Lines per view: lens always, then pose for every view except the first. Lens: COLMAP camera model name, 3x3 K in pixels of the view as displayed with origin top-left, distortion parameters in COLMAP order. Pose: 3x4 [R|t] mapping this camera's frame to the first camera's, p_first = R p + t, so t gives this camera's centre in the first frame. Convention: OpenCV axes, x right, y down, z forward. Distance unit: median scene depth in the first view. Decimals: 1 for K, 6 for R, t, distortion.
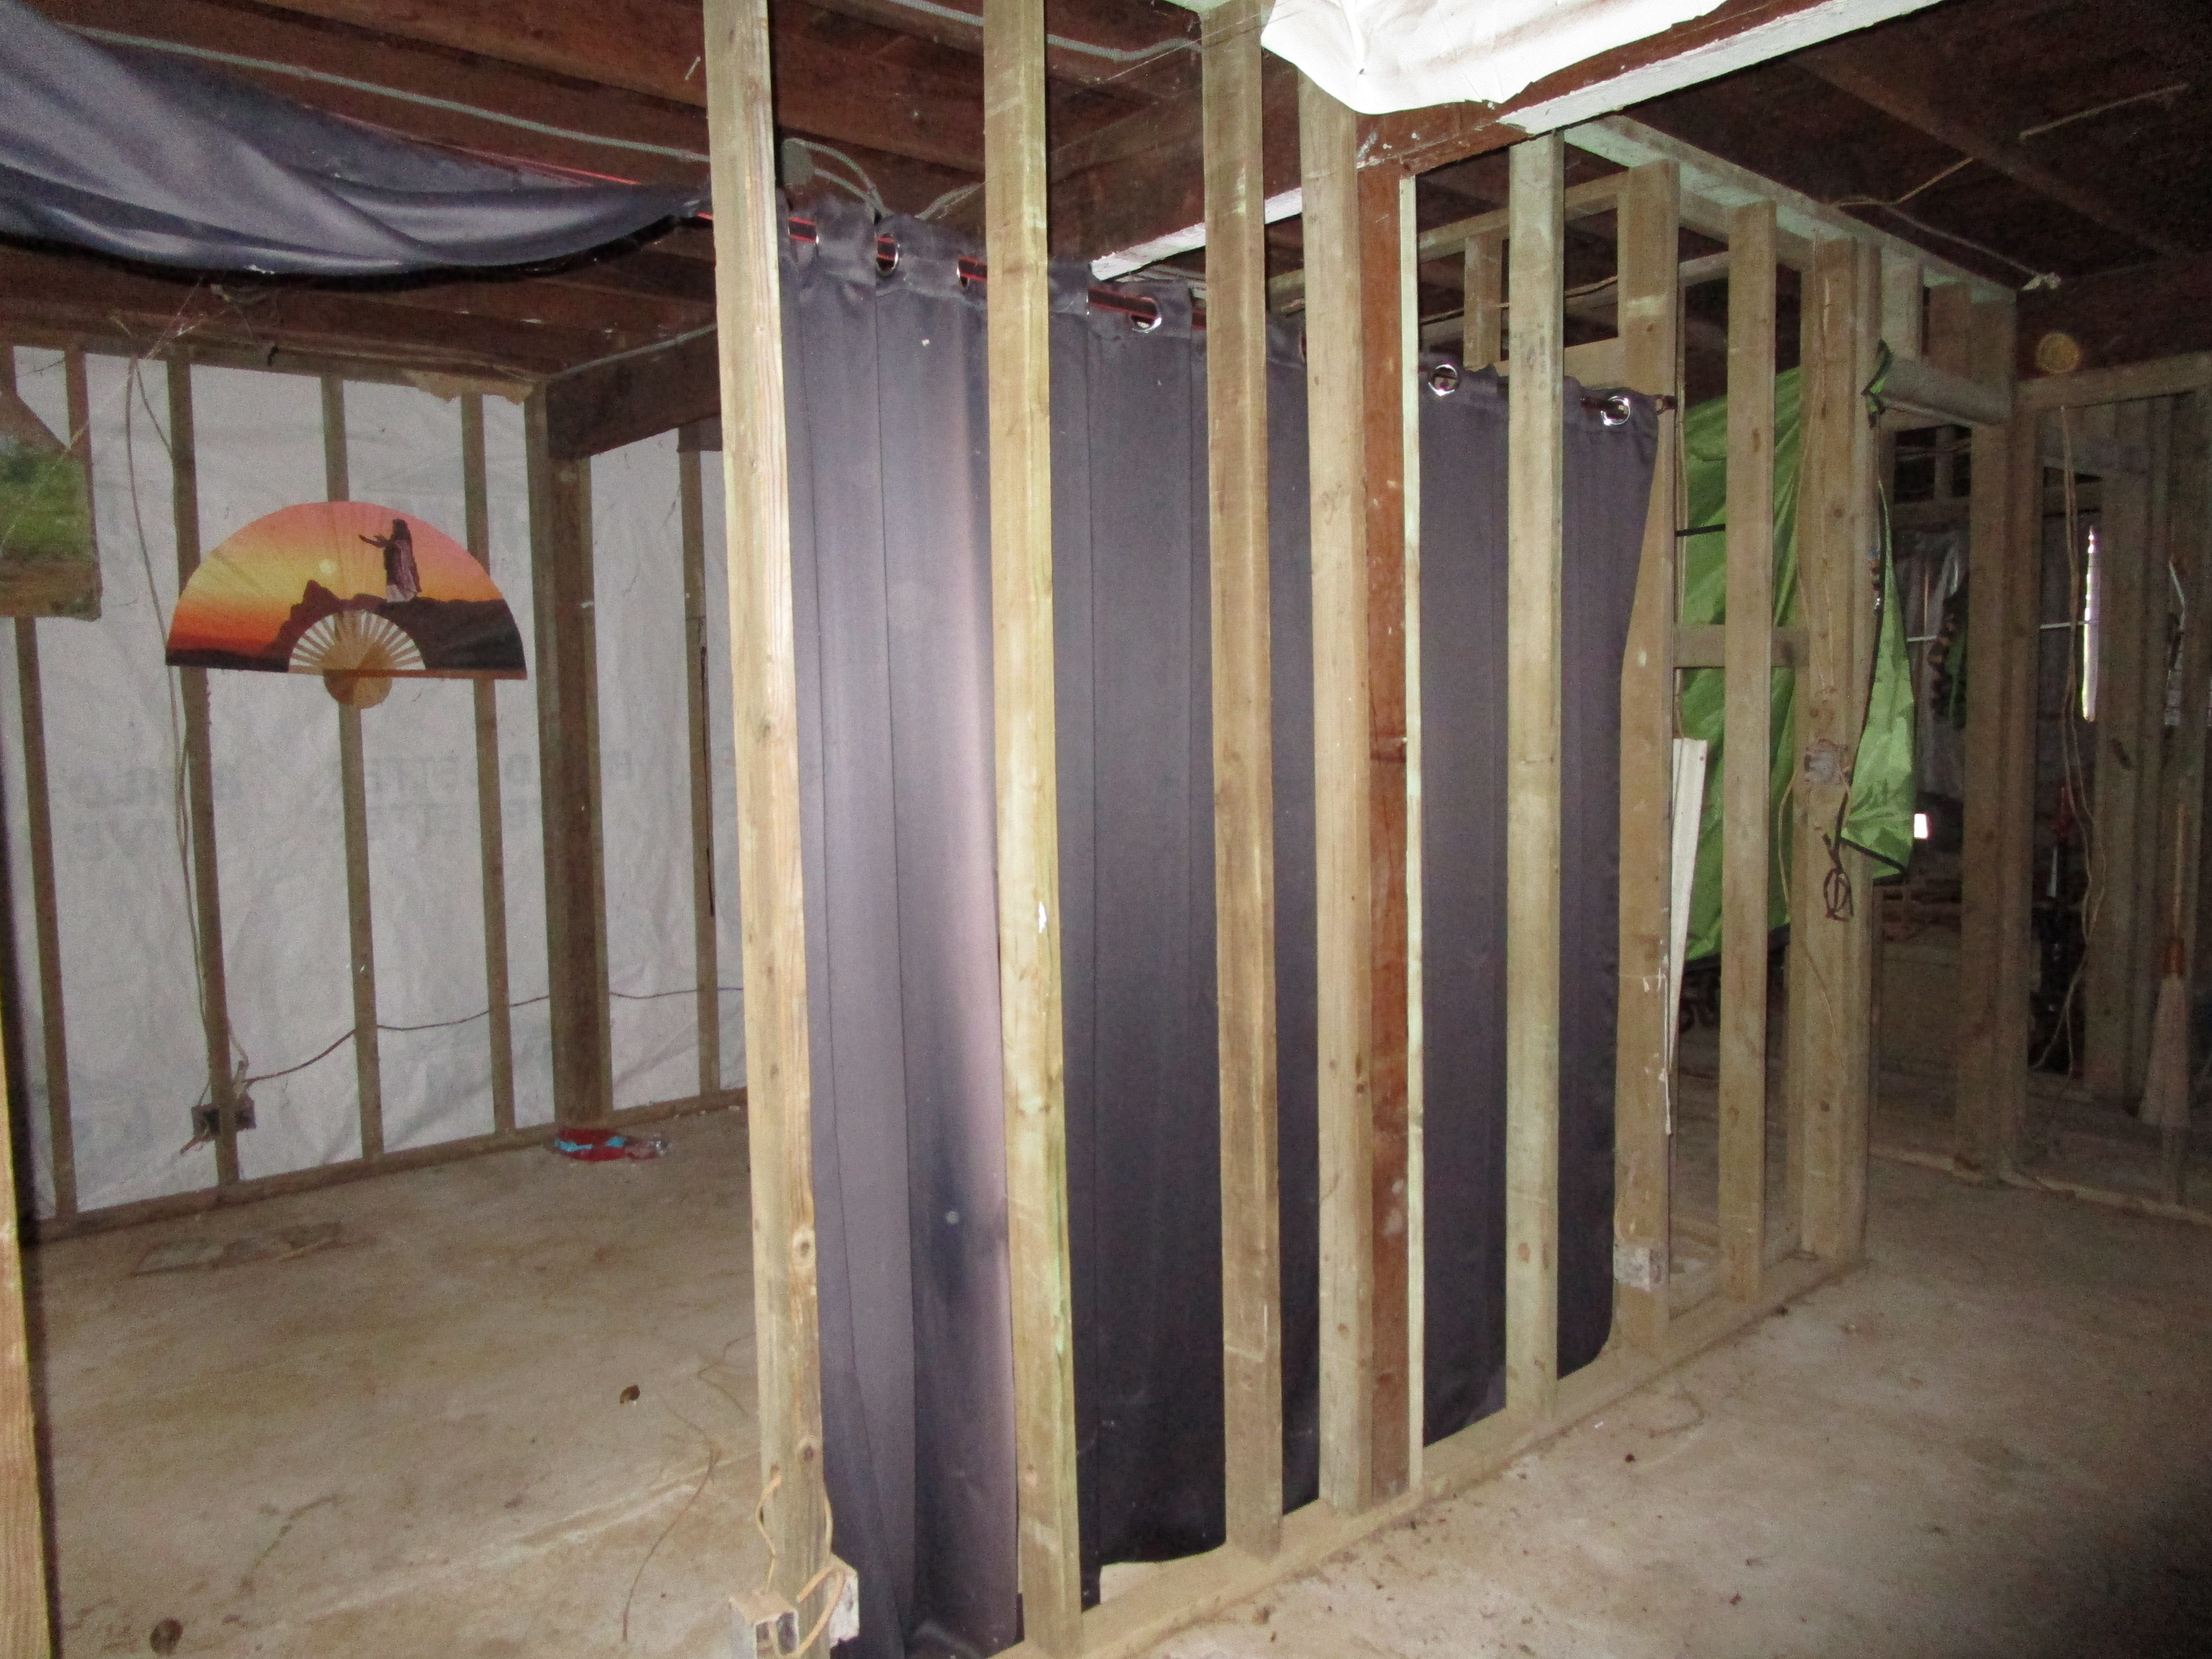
lens RADIAL K [[1546.3, 0, 1107.7], [0, 1546.3, 828.7], [0, 0, 1]] dist [-0.037533, 0.006880]
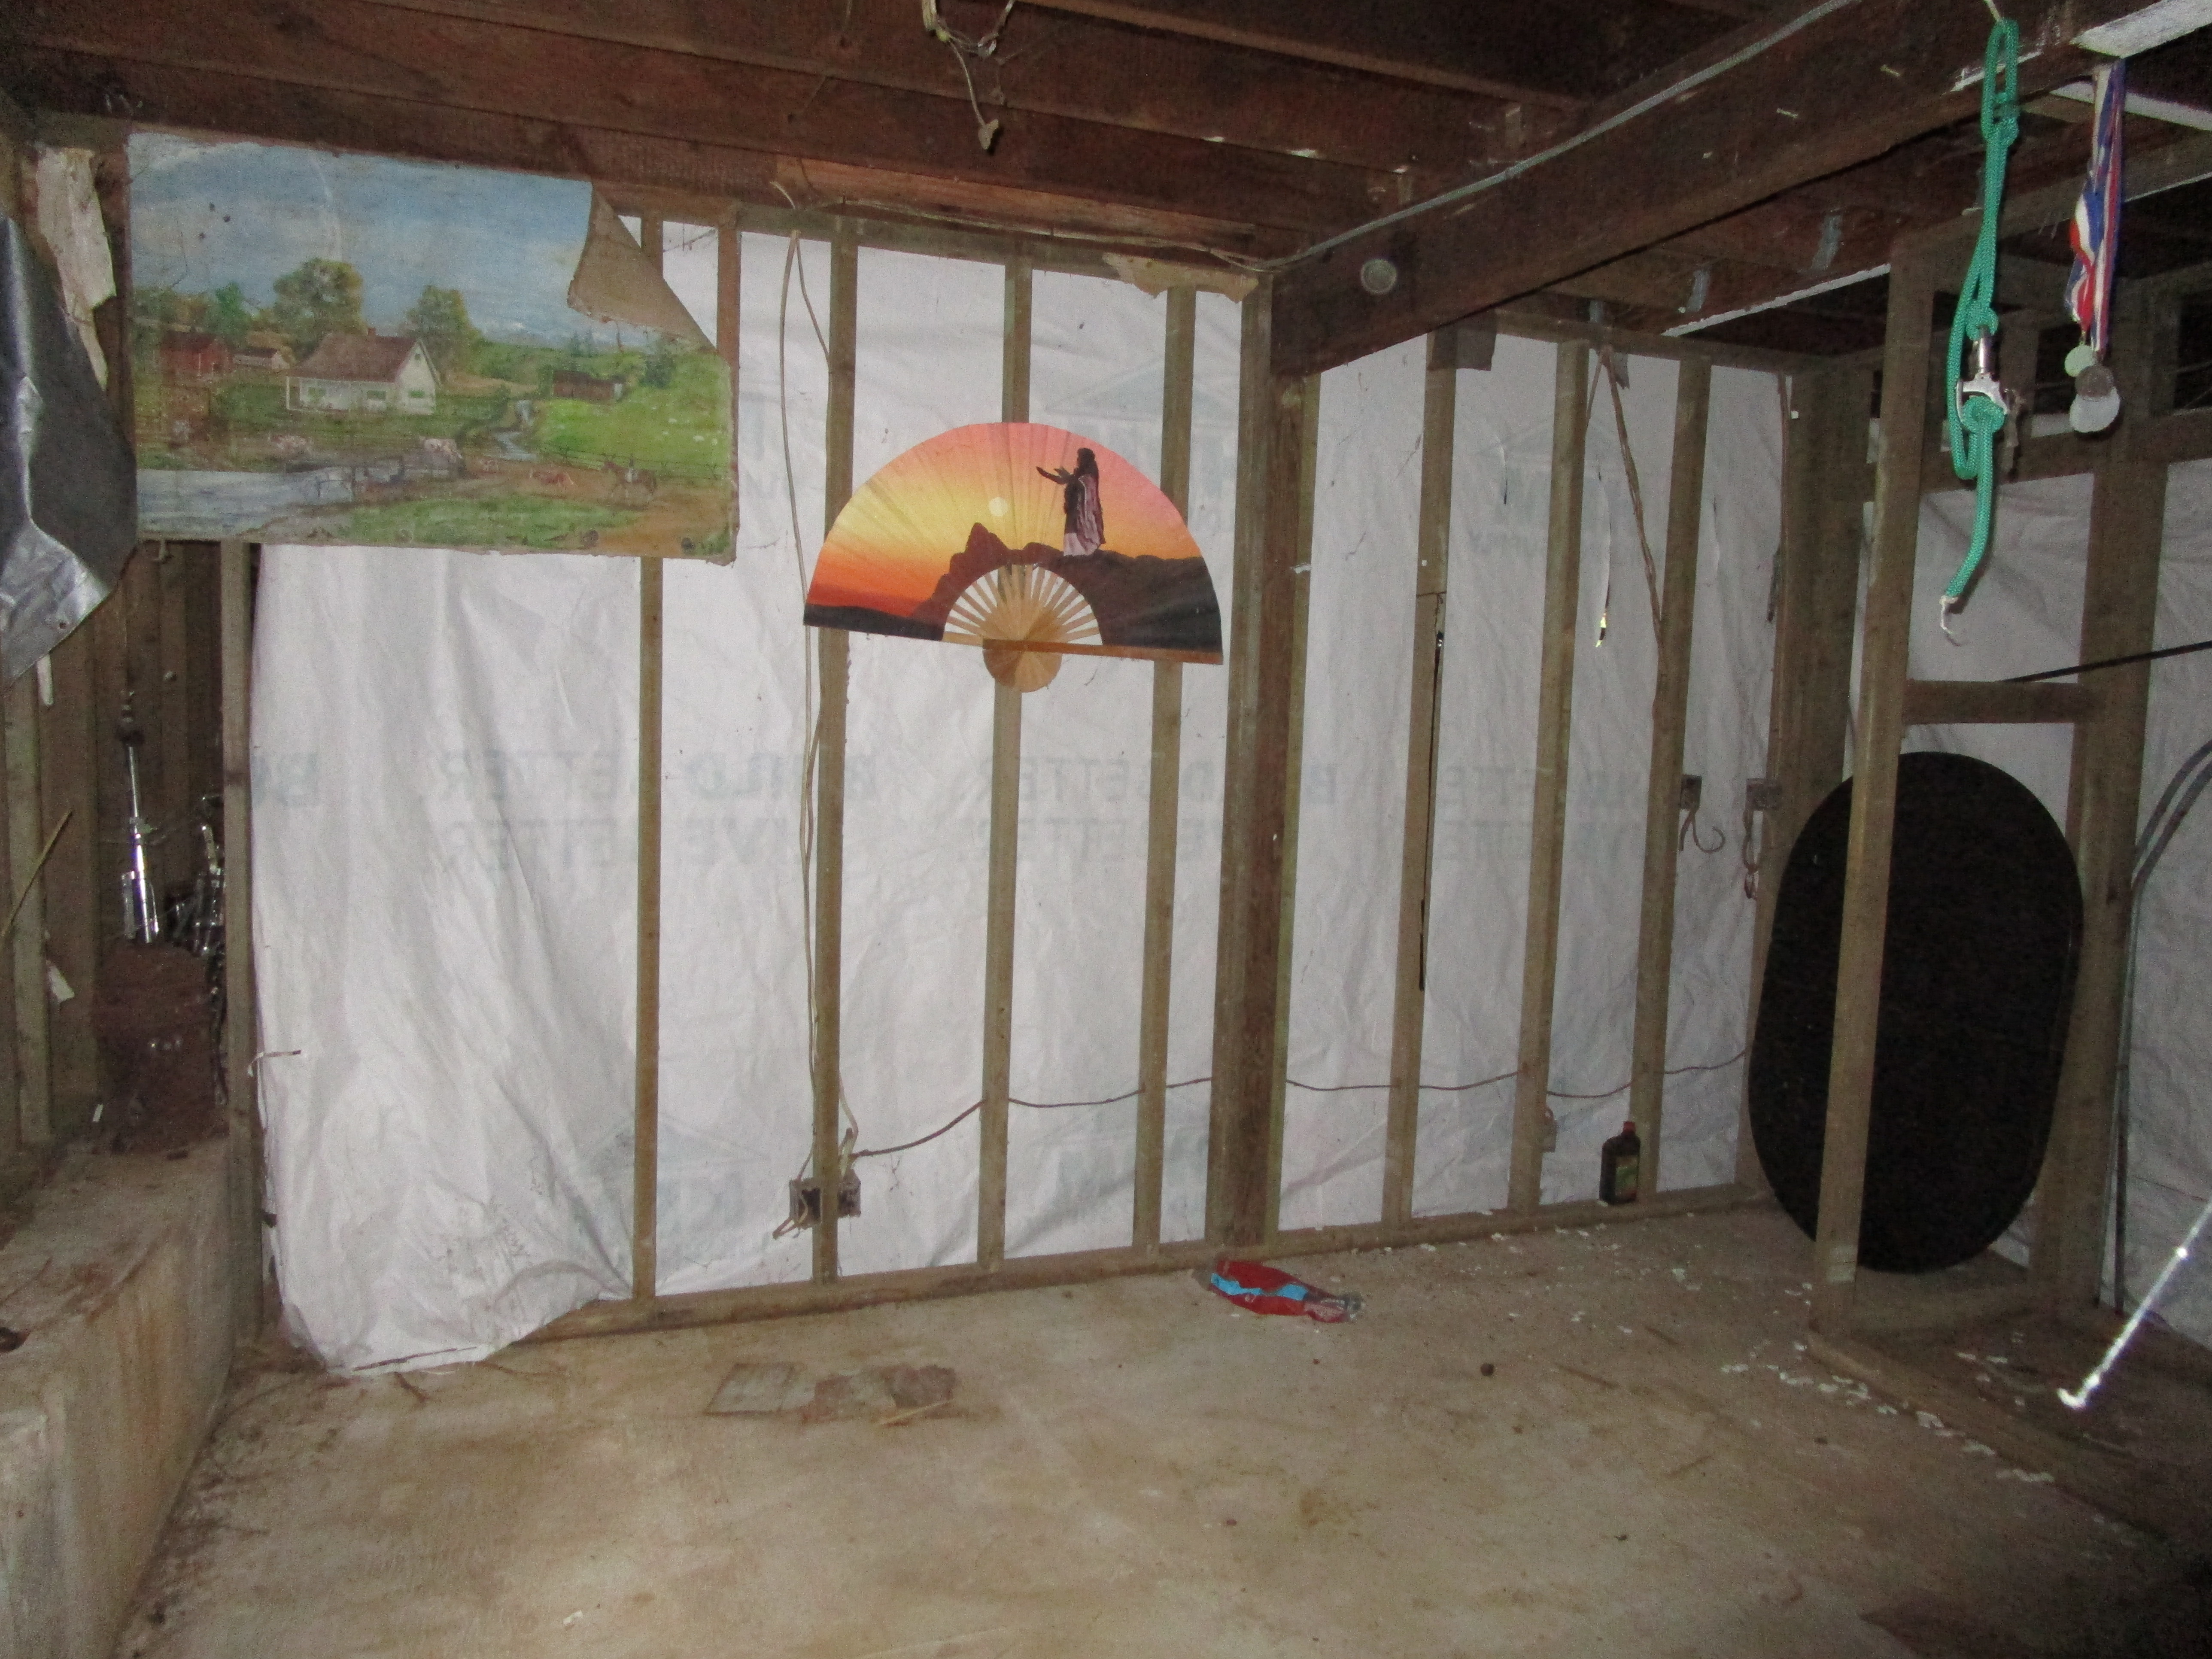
lens RADIAL K [[1546.3, 0, 1105.8], [0, 1546.3, 832.7], [0, 0, 1]] dist [-0.037533, 0.006880]
pose [[0.939764, 0.074302, -0.333651, -0.108582], [-0.075753, 0.997089, 0.008681, -0.010364], [0.333325, 0.017117, 0.942657, 0.166856]]
